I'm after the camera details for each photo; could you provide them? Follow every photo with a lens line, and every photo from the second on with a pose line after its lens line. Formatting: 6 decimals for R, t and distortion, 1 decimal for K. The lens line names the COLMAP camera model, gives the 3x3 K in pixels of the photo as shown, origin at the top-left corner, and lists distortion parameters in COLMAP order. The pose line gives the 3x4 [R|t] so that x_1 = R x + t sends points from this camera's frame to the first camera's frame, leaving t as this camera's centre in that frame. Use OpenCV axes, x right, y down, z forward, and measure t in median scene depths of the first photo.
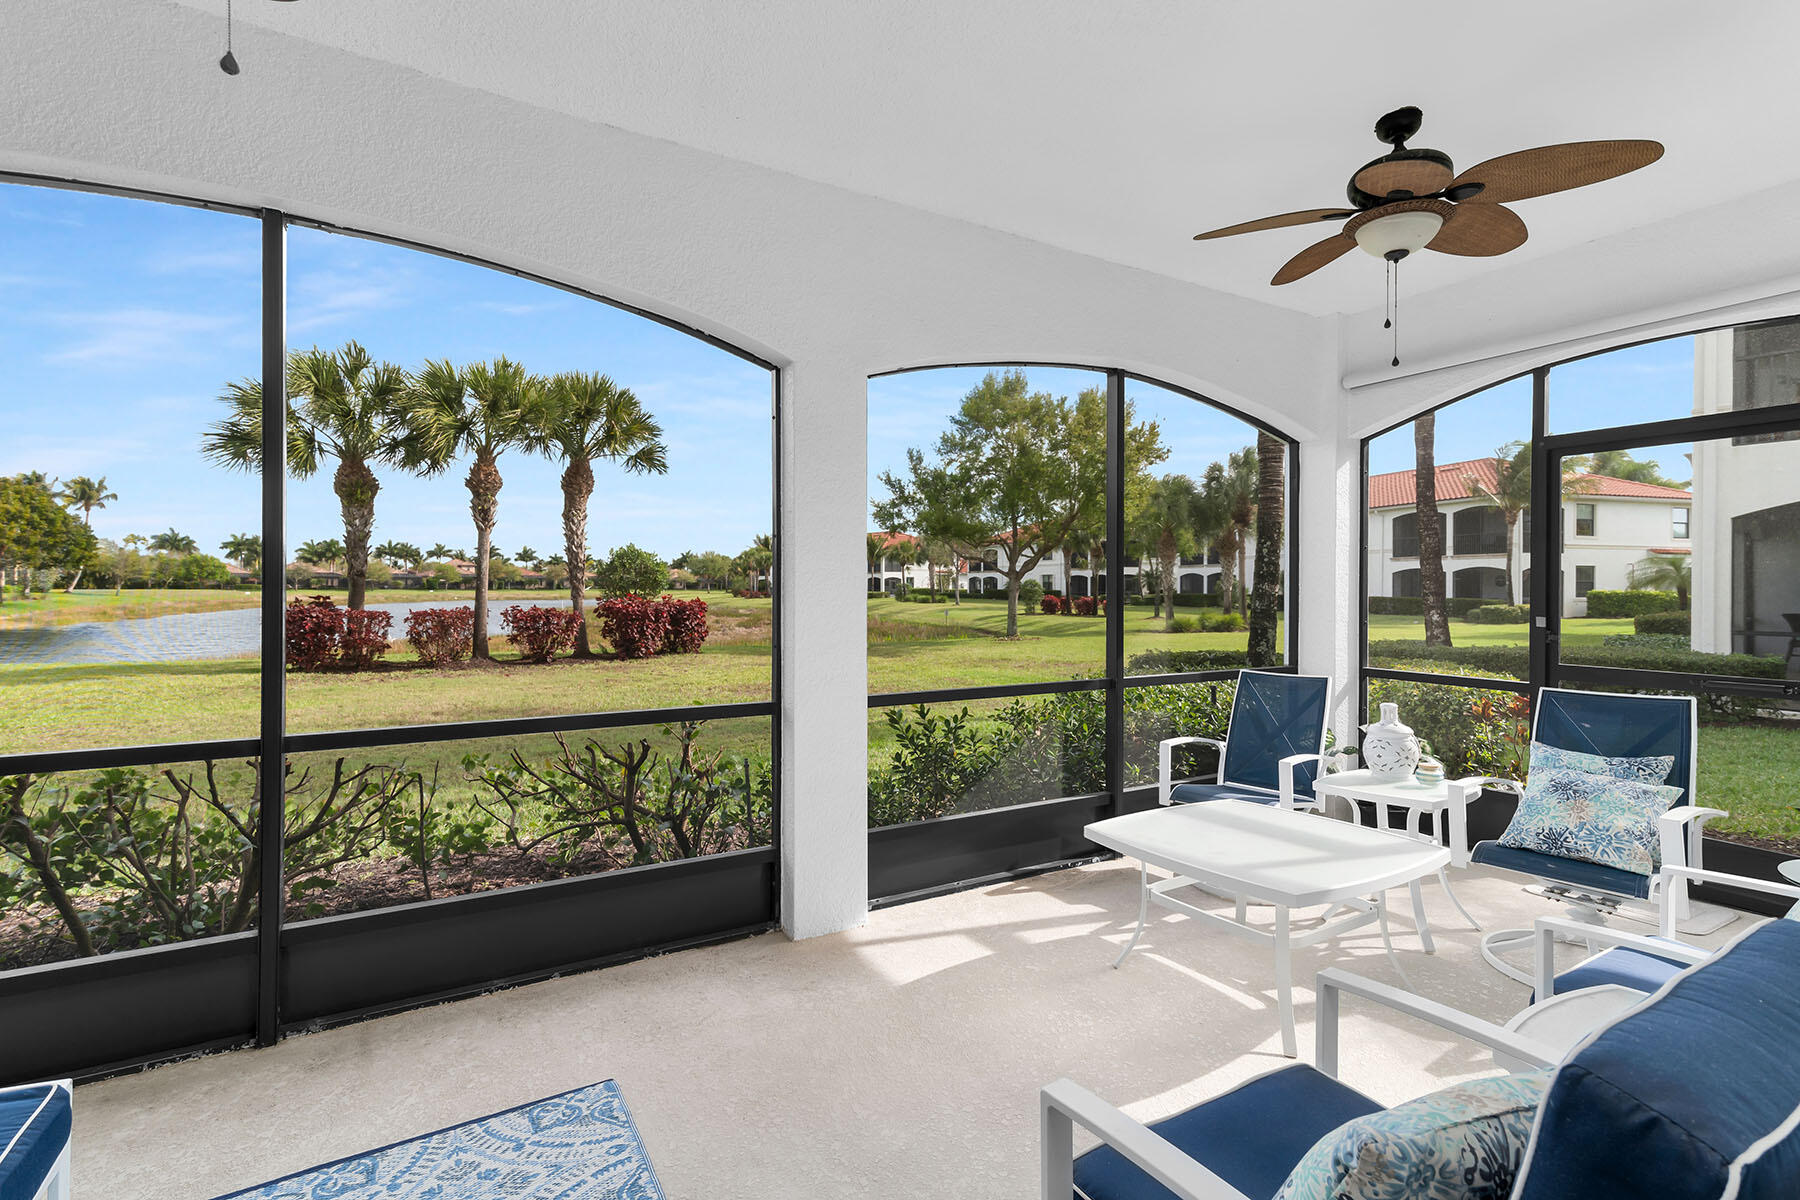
lens RADIAL K [[807.1, 0, 908.7], [0, 807.1, 587.2], [0, 0, 1]] dist [0.003379, 0.000298]
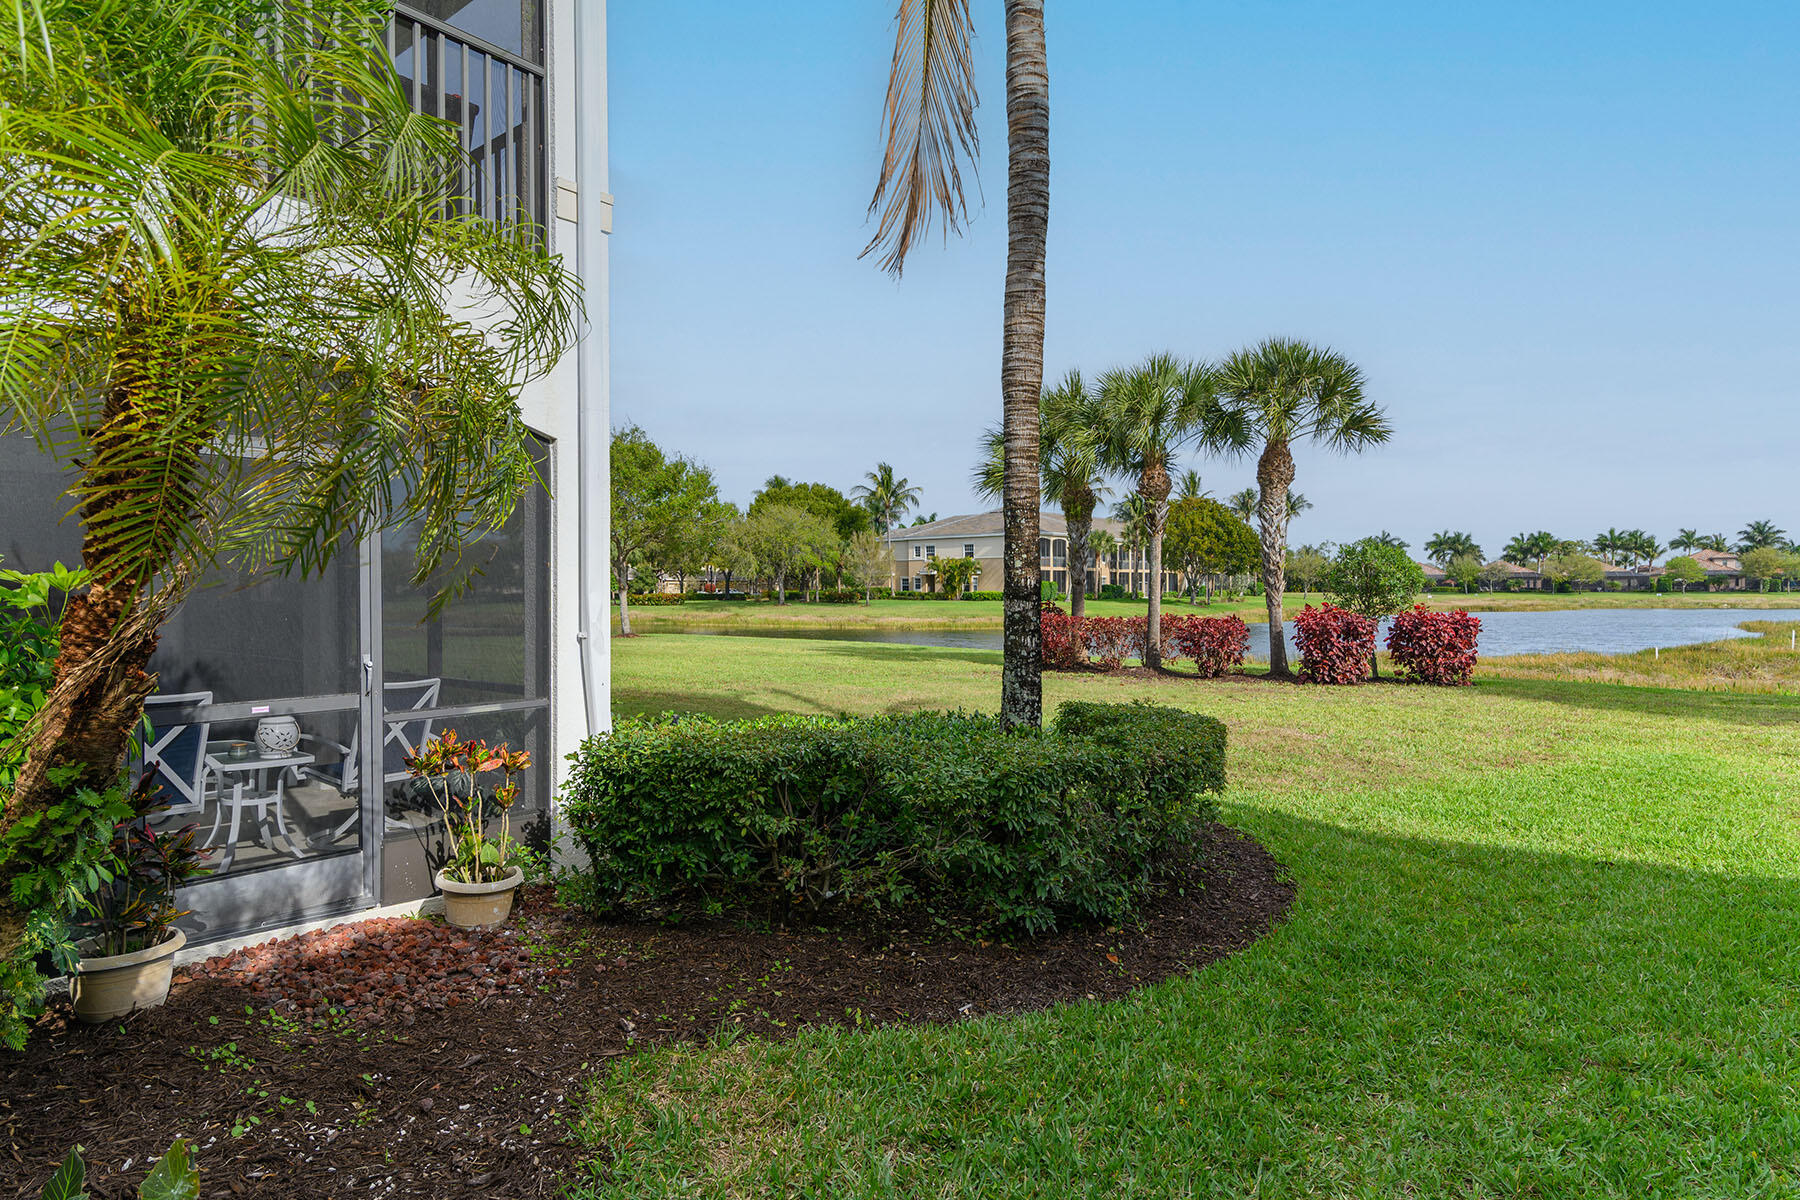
lens RADIAL K [[1007.1, 0, 889.9], [0, 1007.1, 595.0], [0, 0, 1]] dist [0.002864, -0.001205]
pose [[0.332095, 0.001850, -0.943244, 0.428469], [0.003788, 0.999987, 0.003294, -0.004358], [0.943238, -0.004667, 0.332084, 0.260773]]
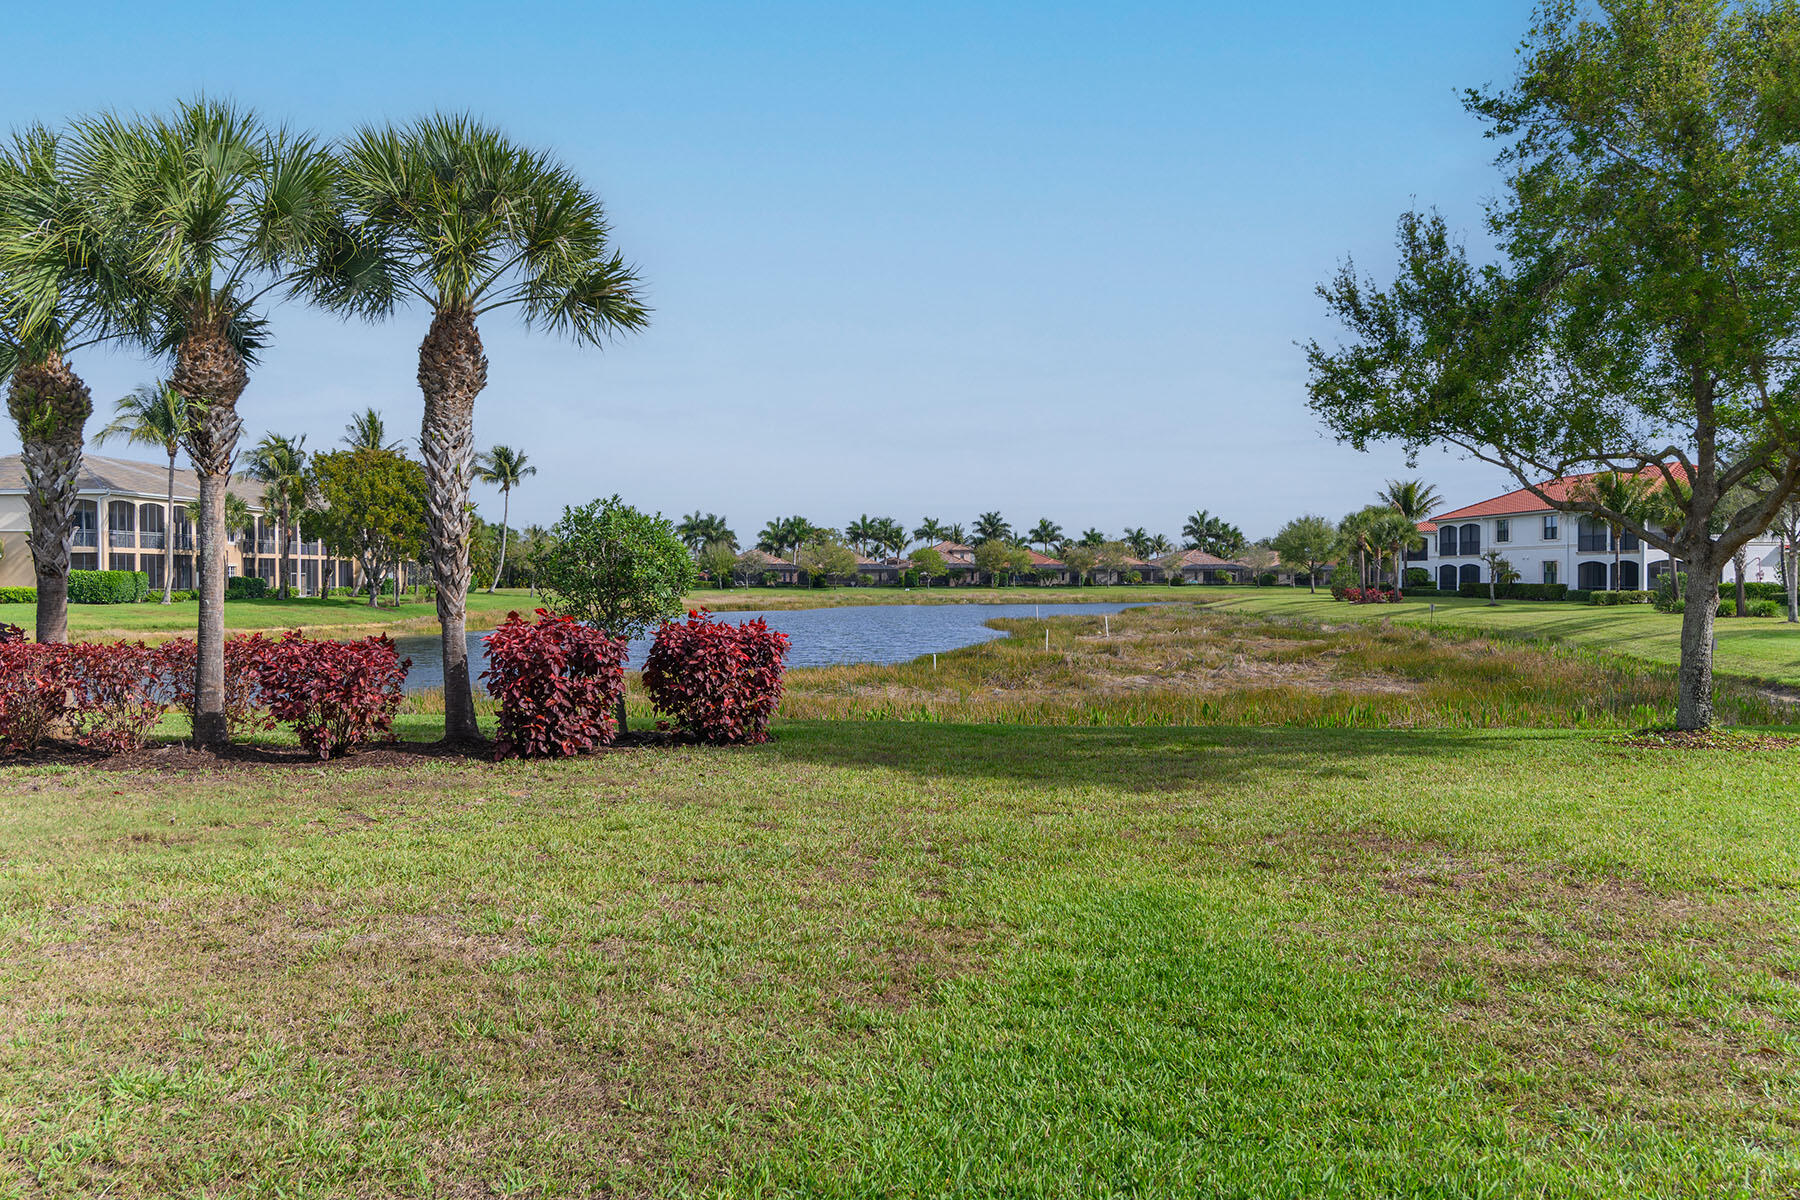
lens RADIAL K [[1365.3, 0, 899.9], [0, 1365.3, 599.4], [0, 0, 1]] dist [-0.001408, -0.009814]
pose [[0.836436, 0.002520, -0.548059, 0.212794], [0.004766, 0.999918, 0.011871, -0.005082], [0.548044, -0.012541, 0.836356, 0.473675]]
